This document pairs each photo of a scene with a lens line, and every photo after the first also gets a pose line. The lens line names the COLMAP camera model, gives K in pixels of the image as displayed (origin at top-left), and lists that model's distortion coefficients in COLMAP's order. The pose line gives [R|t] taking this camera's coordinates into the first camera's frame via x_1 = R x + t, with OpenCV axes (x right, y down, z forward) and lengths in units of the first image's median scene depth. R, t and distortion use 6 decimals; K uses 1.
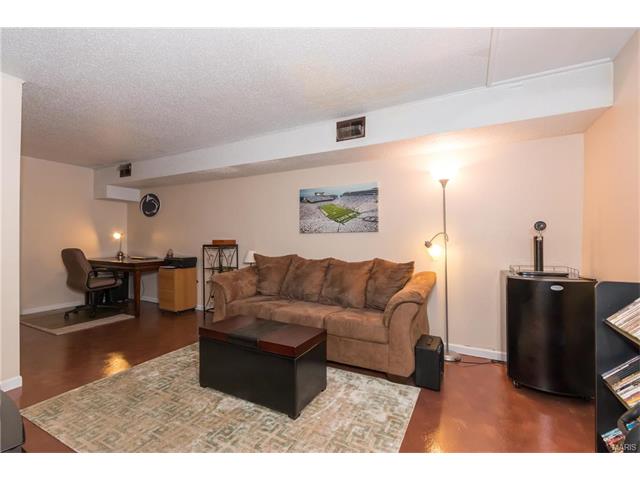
lens RADIAL K [[289.2, 0, 316.2], [0, 289.2, 239.6], [0, 0, 1]] dist [0.007077, -0.000416]
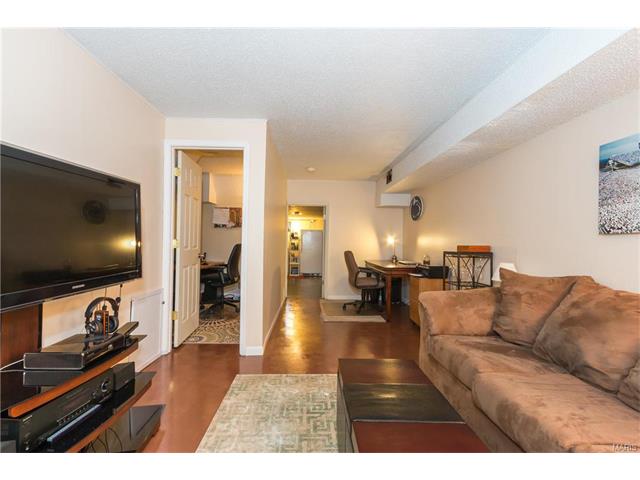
lens RADIAL K [[289.2, 0, 320.3], [0, 289.2, 240.6], [0, 0, 1]] dist [0.007077, -0.000416]
pose [[0.494465, 0.000069, -0.869198, 0.139117], [-0.013578, 0.999879, -0.007645, -0.000853], [0.869092, 0.015583, 0.494405, 0.342827]]
